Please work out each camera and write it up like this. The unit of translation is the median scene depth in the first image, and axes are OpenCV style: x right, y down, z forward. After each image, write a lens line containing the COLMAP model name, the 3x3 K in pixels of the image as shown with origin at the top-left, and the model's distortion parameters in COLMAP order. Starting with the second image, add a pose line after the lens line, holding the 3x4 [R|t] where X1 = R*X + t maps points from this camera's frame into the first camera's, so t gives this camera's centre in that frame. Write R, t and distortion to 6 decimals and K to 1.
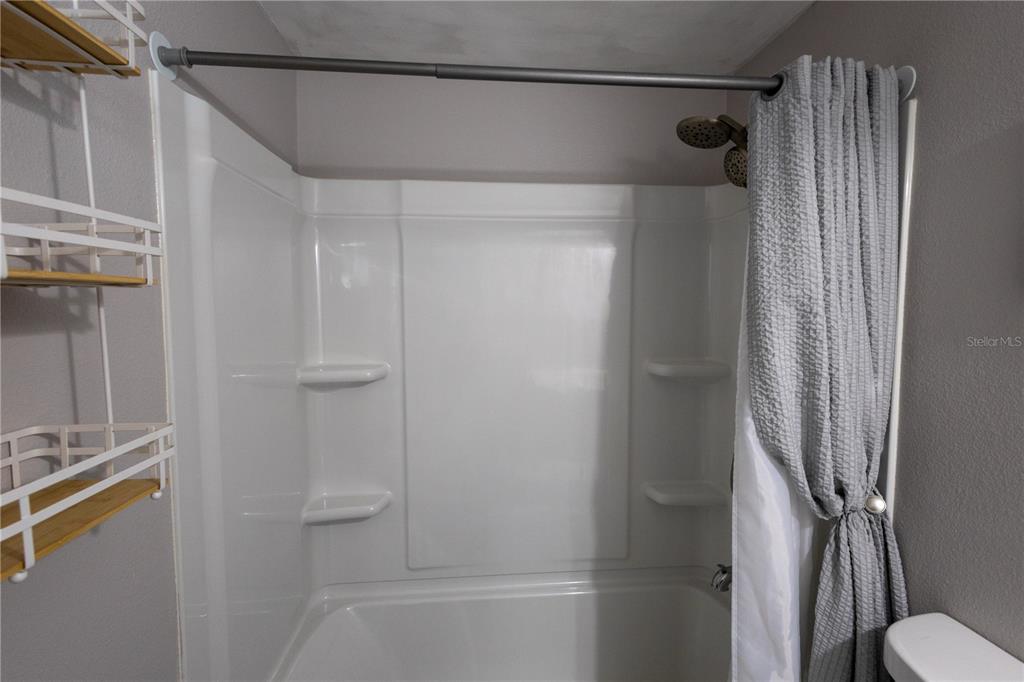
lens RADIAL K [[488.6, 0, 502.9], [0, 488.6, 351.7], [0, 0, 1]] dist [0.013744, -0.000542]
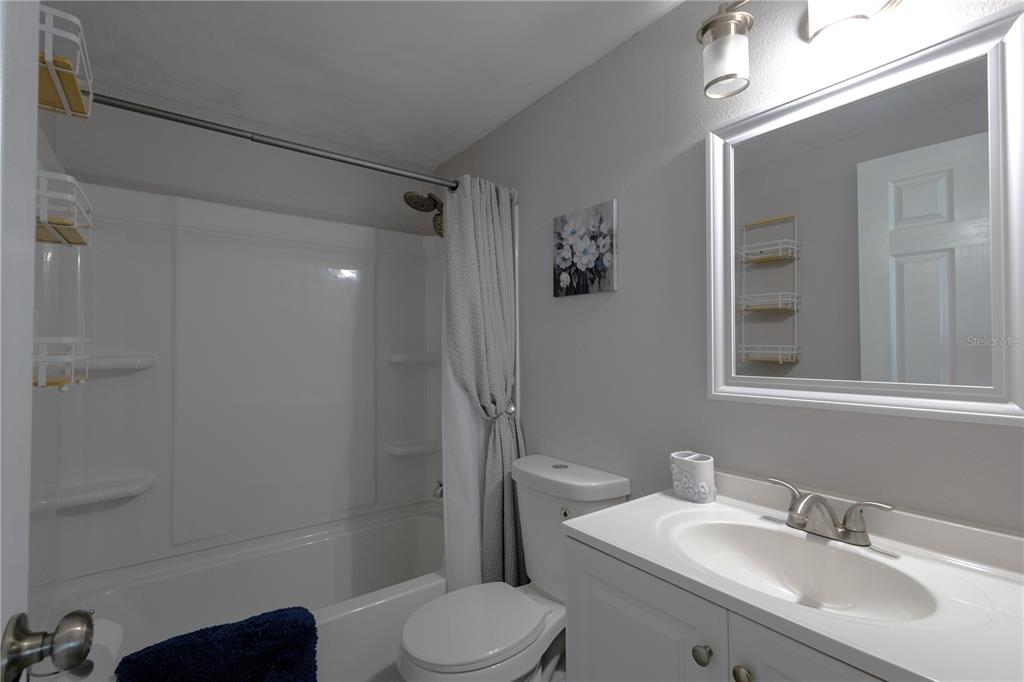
lens RADIAL K [[475.7, 0, 509.6], [0, 475.7, 341.4], [0, 0, 1]] dist [0.005748, 0.001636]
pose [[0.849010, 0.009044, 0.528300, -0.218185], [0.045227, 0.994940, -0.089714, 0.217928], [-0.526438, 0.100061, 0.844305, -0.574335]]
